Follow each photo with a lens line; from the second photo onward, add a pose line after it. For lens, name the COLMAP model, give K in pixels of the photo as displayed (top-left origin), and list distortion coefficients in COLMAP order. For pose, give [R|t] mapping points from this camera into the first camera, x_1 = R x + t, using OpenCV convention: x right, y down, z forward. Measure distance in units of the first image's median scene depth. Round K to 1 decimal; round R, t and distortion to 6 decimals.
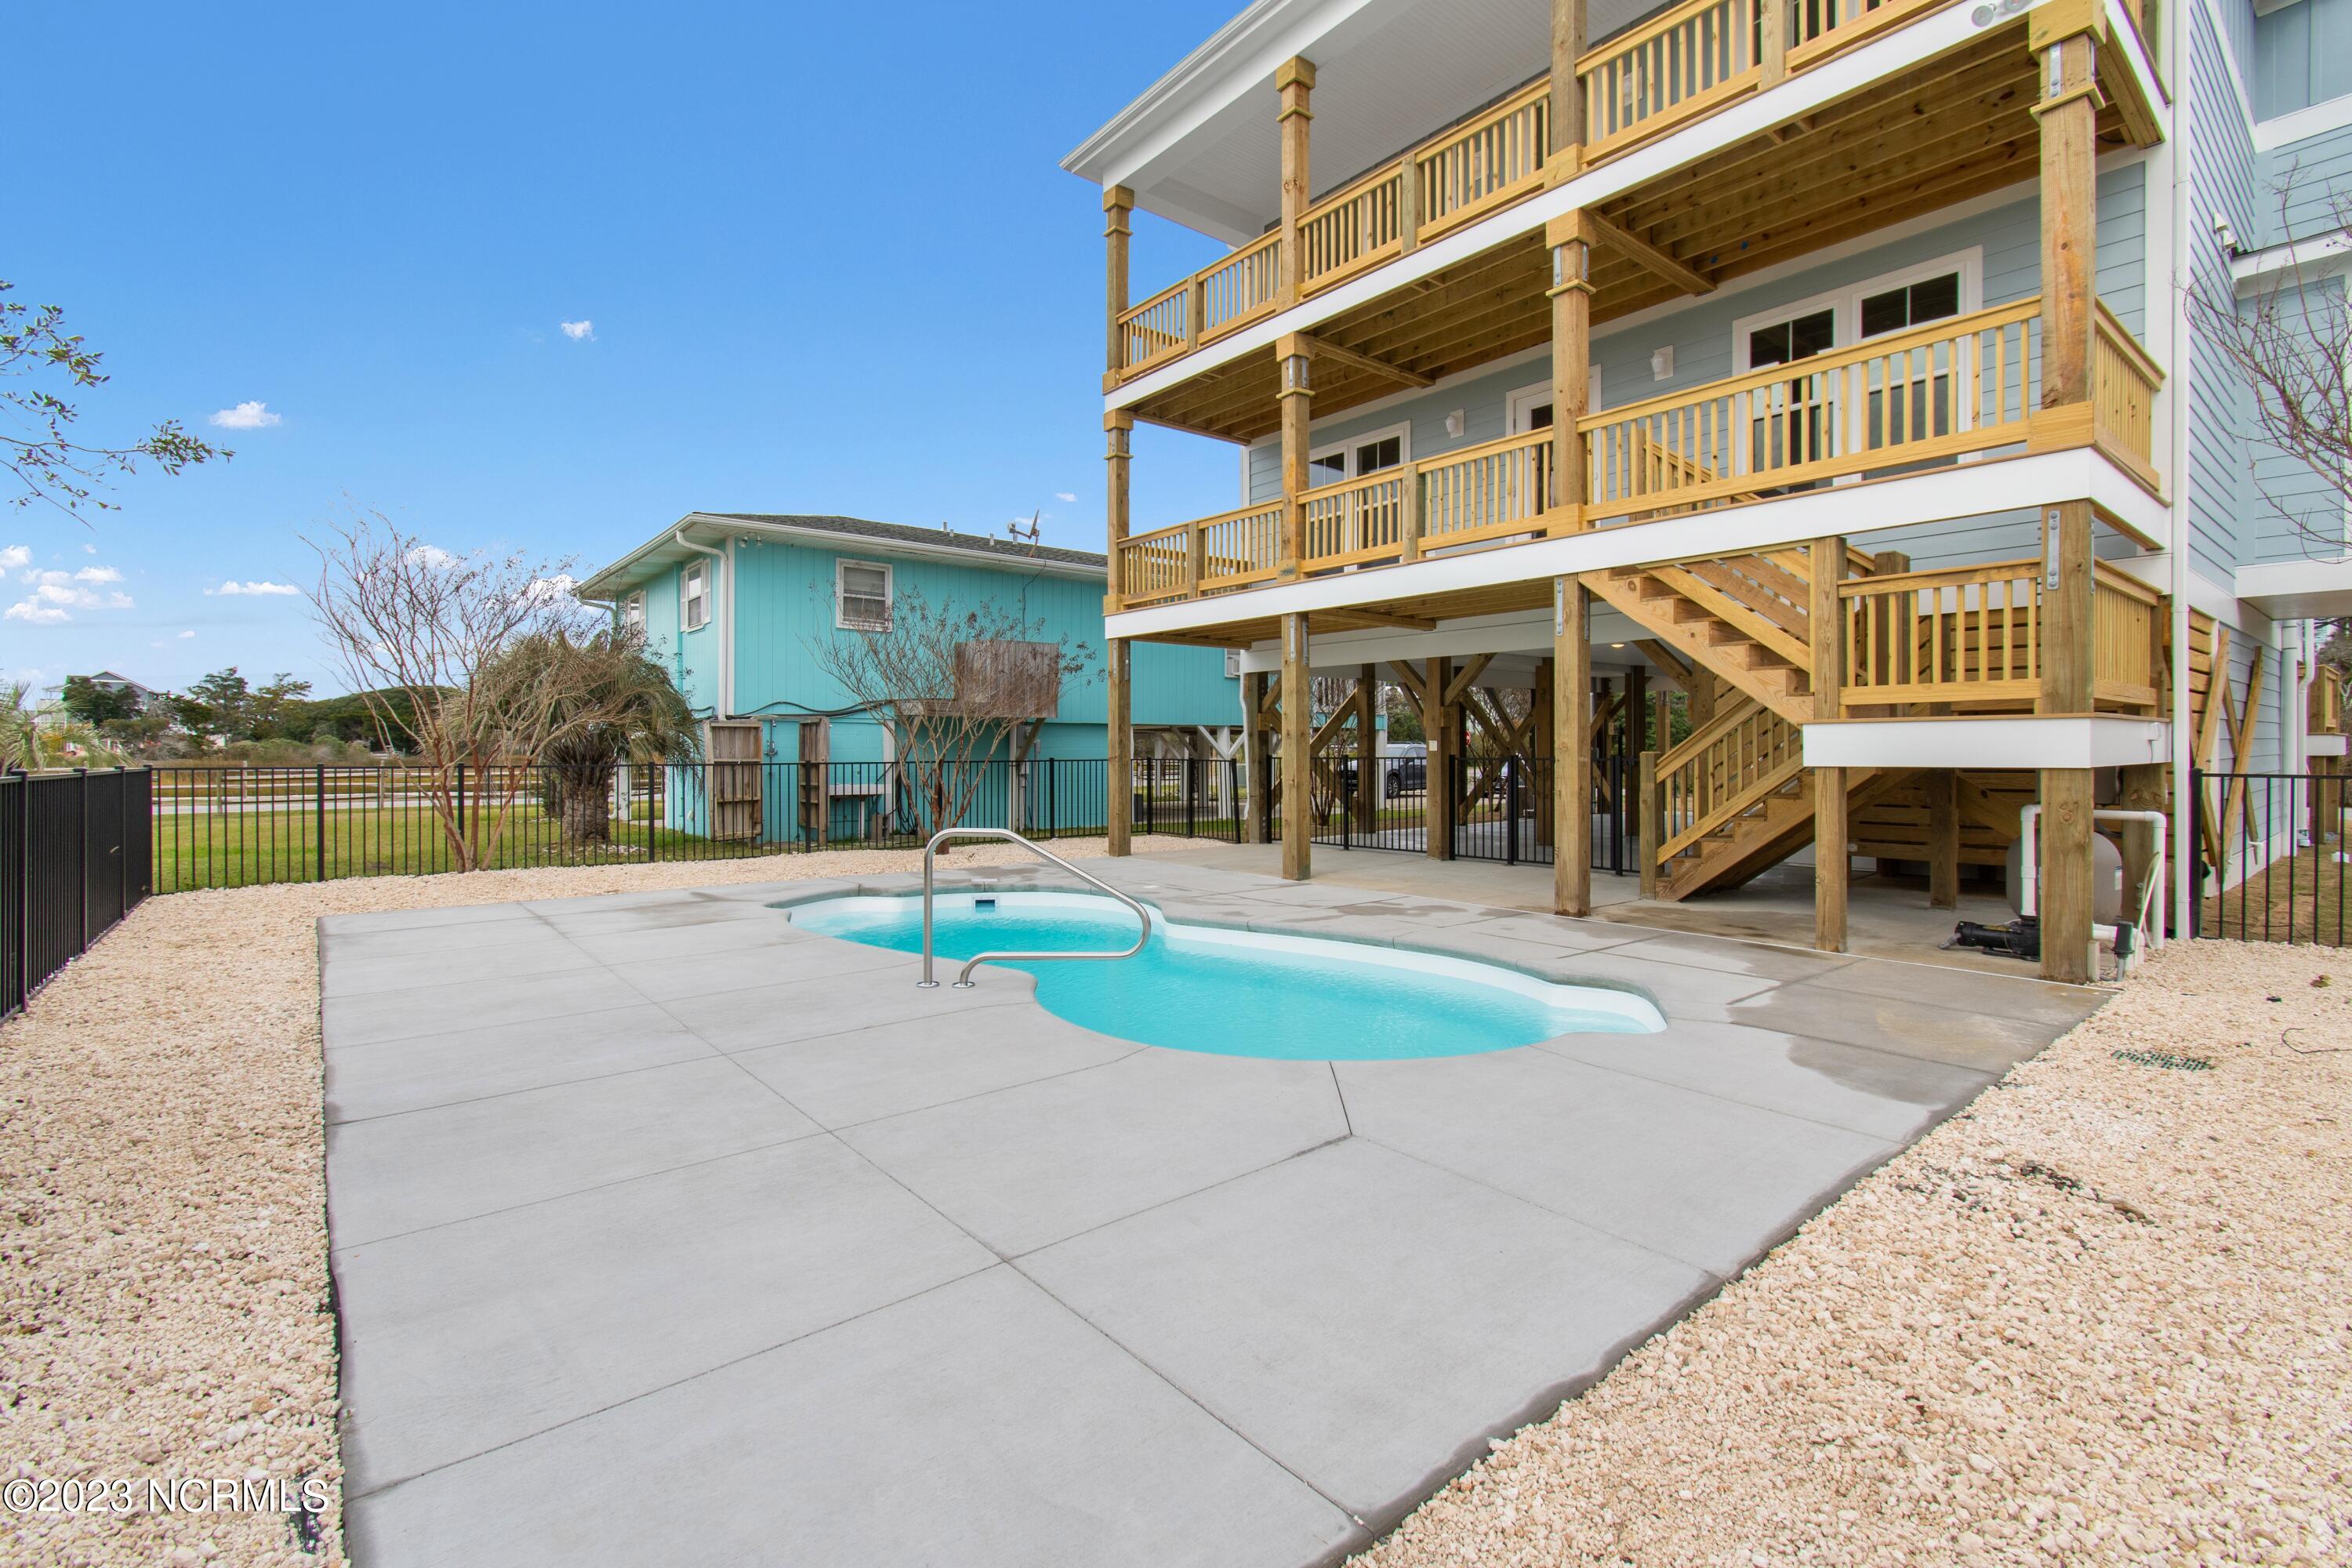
lens RADIAL K [[1049.6, 0, 1158.8], [0, 1049.6, 764.4], [0, 0, 1]] dist [0.003827, 0.000290]
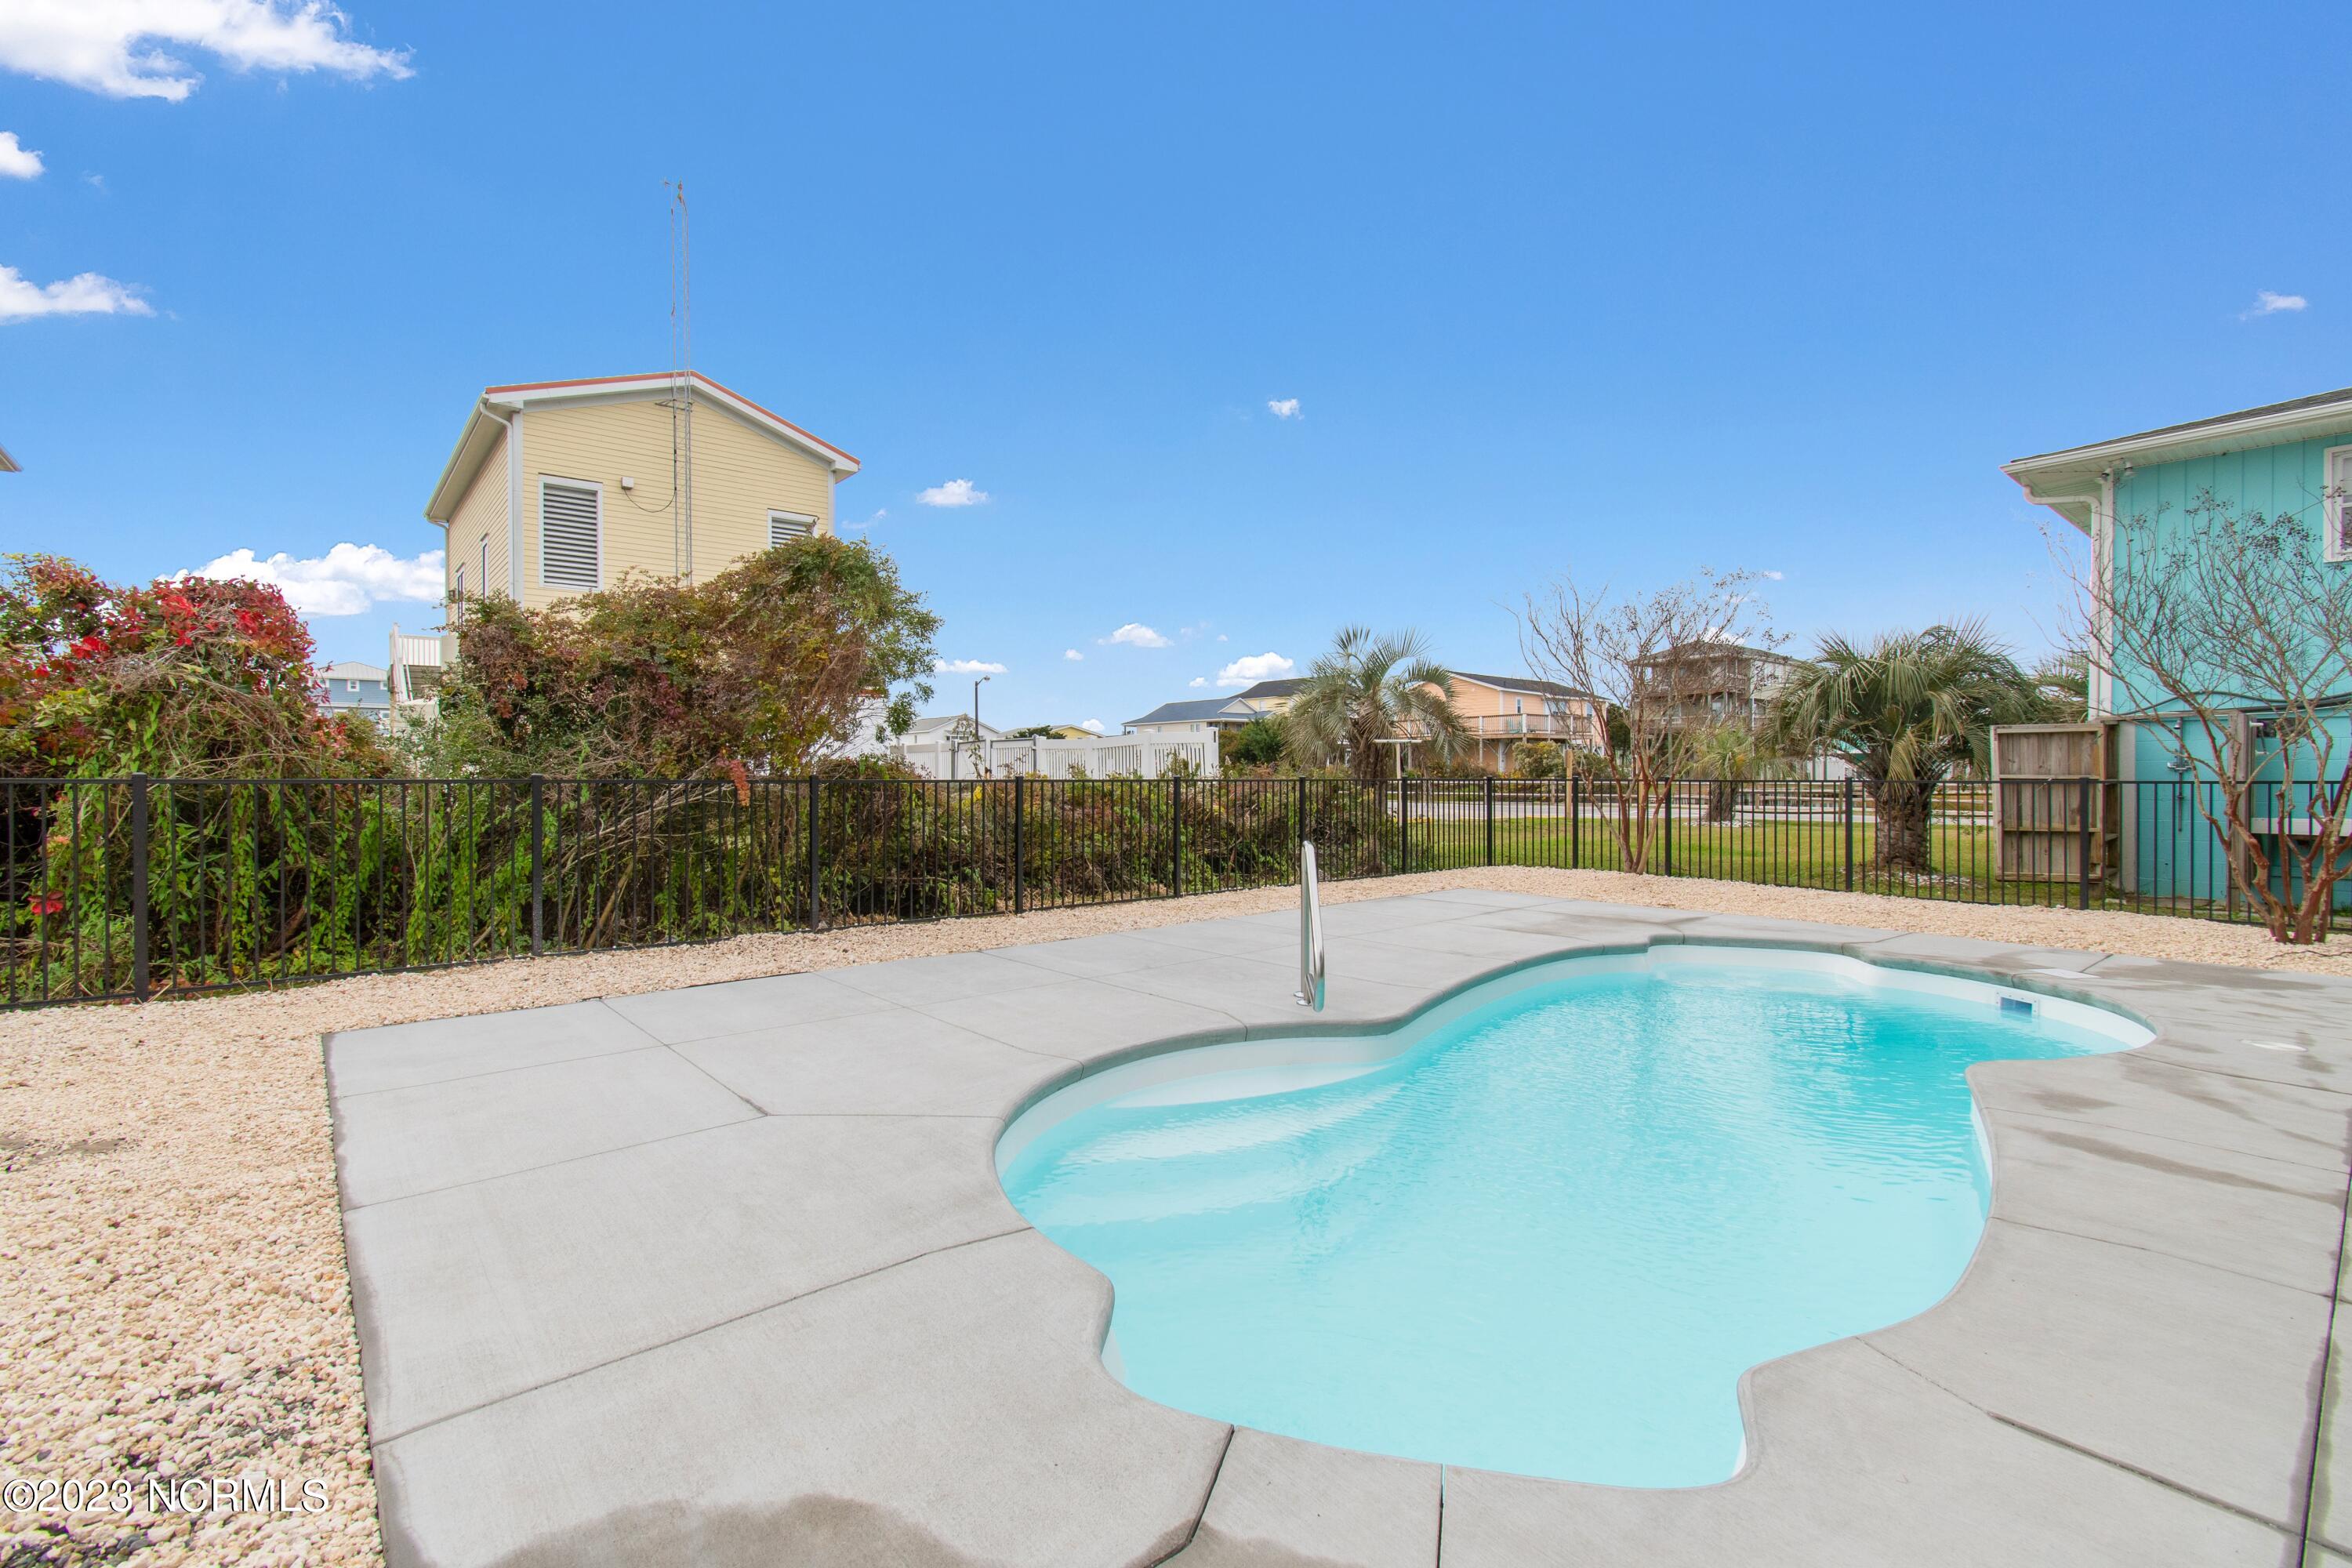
lens RADIAL K [[1049.6, 0, 1163.6], [0, 1049.6, 785.7], [0, 0, 1]] dist [0.003827, 0.000290]
pose [[0.018084, 0.010815, -0.999778, 0.637506], [-0.011241, 0.999880, 0.010613, 0.003215], [0.999773, 0.011046, 0.018203, 0.704757]]
